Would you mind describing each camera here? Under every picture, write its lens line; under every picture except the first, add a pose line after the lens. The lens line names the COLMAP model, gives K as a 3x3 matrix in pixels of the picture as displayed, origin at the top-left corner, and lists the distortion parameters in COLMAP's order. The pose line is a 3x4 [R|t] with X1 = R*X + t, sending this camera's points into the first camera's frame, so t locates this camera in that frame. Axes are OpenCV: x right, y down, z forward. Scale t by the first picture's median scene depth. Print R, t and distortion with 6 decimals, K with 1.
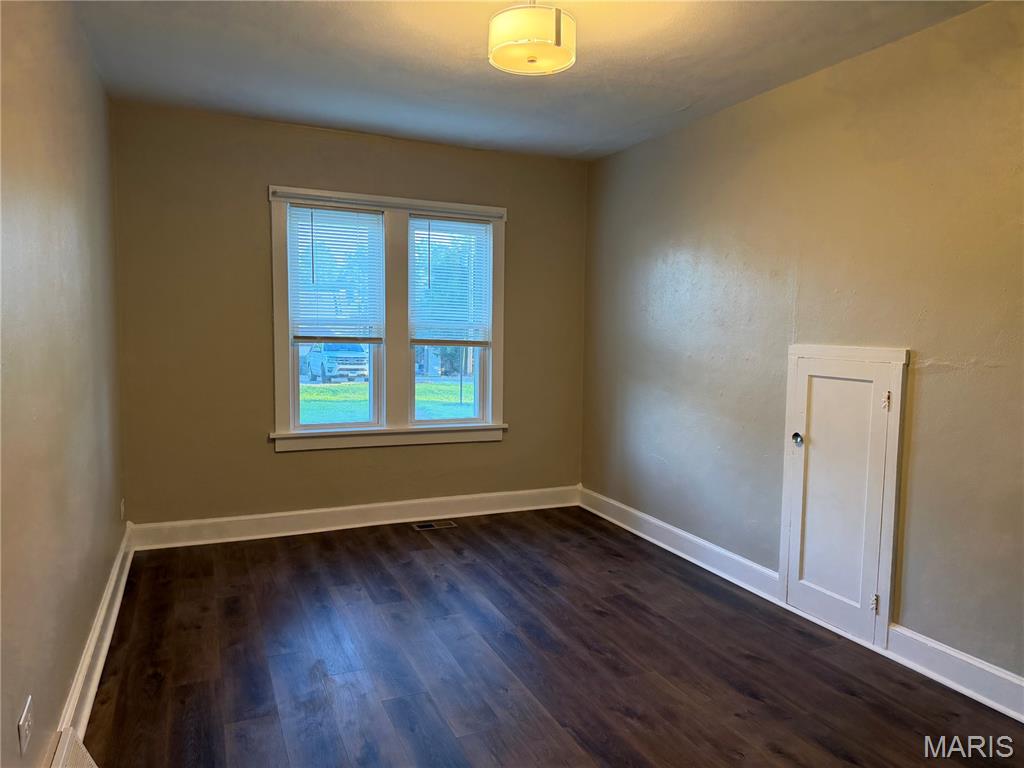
lens RADIAL K [[715.9, 0, 510.1], [0, 715.9, 381.7], [0, 0, 1]] dist [0.023108, -0.004739]
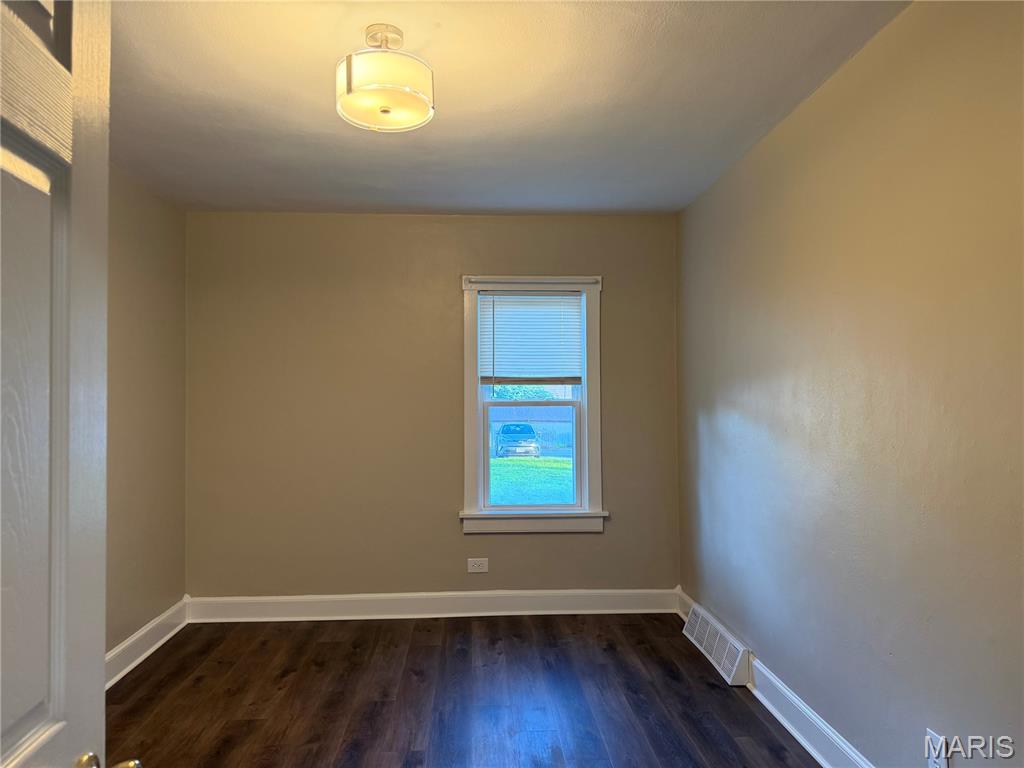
lens RADIAL K [[715.9, 0, 510.1], [0, 715.9, 381.7], [0, 0, 1]] dist [0.023108, -0.004739]
pose [[0.929896, -0.034140, -0.366236, 0.218416], [-0.007177, 0.993810, -0.110864, -0.002330], [0.367753, 0.105721, 0.923894, 0.110282]]
